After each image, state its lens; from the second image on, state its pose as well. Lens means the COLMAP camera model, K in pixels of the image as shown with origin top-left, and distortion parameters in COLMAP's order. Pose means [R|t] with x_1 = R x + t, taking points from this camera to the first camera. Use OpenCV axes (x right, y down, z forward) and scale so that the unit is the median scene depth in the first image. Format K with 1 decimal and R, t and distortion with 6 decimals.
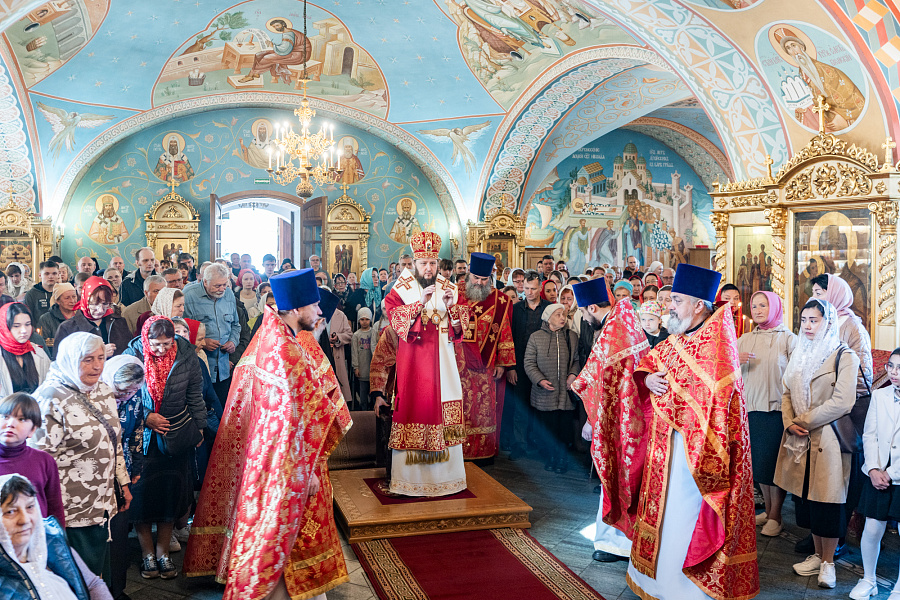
lens RADIAL K [[856.0, 0, 446.6], [0, 856.0, 256.0], [0, 0, 1]] dist [-0.001529, -0.002218]
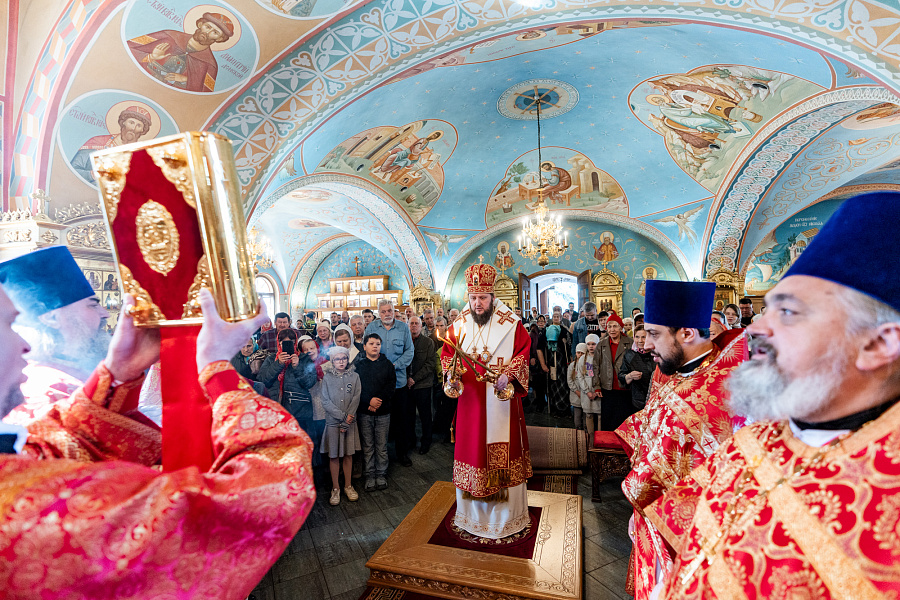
lens RADIAL K [[415.5, 0, 450.0], [0, 415.5, 300.0], [0, 0, 1]] dist [-0.002962, -0.000072]
pose [[0.830165, -0.039556, -0.556113, 0.078316], [0.023707, 0.999082, -0.035673, 0.009964], [0.557013, 0.016430, 0.830341, 0.224238]]
